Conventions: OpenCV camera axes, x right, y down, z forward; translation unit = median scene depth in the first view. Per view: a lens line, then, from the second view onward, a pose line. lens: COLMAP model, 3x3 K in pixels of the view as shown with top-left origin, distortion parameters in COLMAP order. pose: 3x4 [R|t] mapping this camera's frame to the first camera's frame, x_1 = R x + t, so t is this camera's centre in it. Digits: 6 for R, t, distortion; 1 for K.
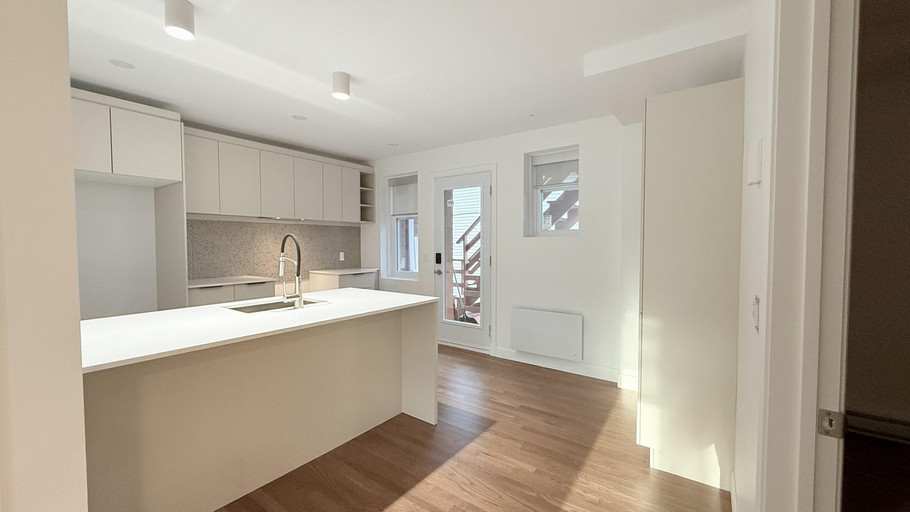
lens RADIAL K [[358.6, 0, 457.5], [0, 358.6, 256.9], [0, 0, 1]] dist [0.001244, 0.000176]
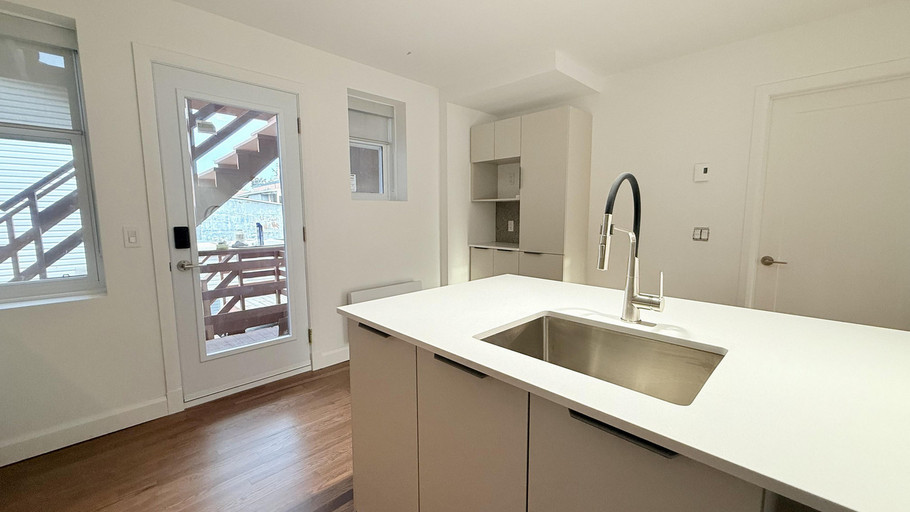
lens RADIAL K [[358.6, 0, 454.4], [0, 358.6, 254.0], [0, 0, 1]] dist [0.001244, 0.000176]
pose [[0.179571, -0.110124, 0.977562, -0.963725], [0.044583, 0.993605, 0.103742, -0.017616], [-0.982734, 0.024954, 0.183333, 1.125184]]
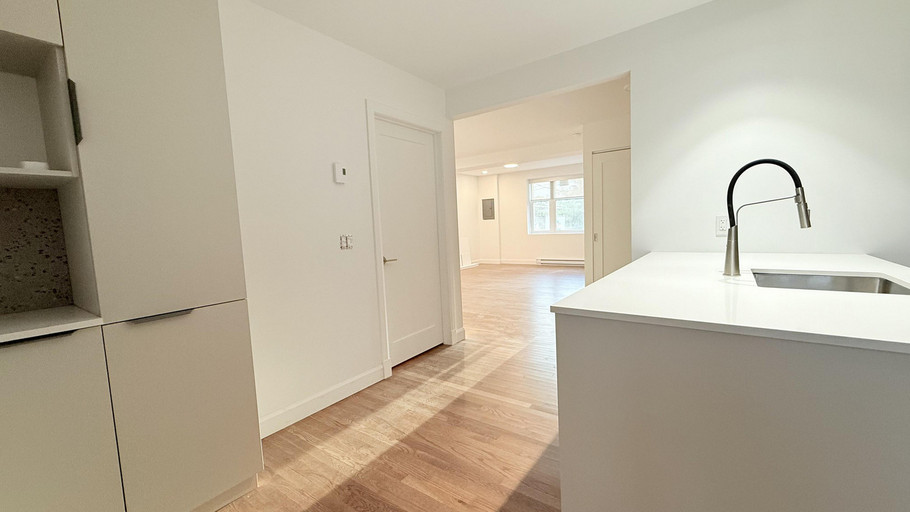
lens RADIAL K [[358.6, 0, 455.3], [0, 358.6, 254.6], [0, 0, 1]] dist [0.001244, 0.000176]
pose [[-0.998909, 0.045374, 0.011067, 0.064683], [0.046401, 0.991111, 0.124679, -0.002502], [-0.005312, 0.125057, -0.992135, 1.646069]]
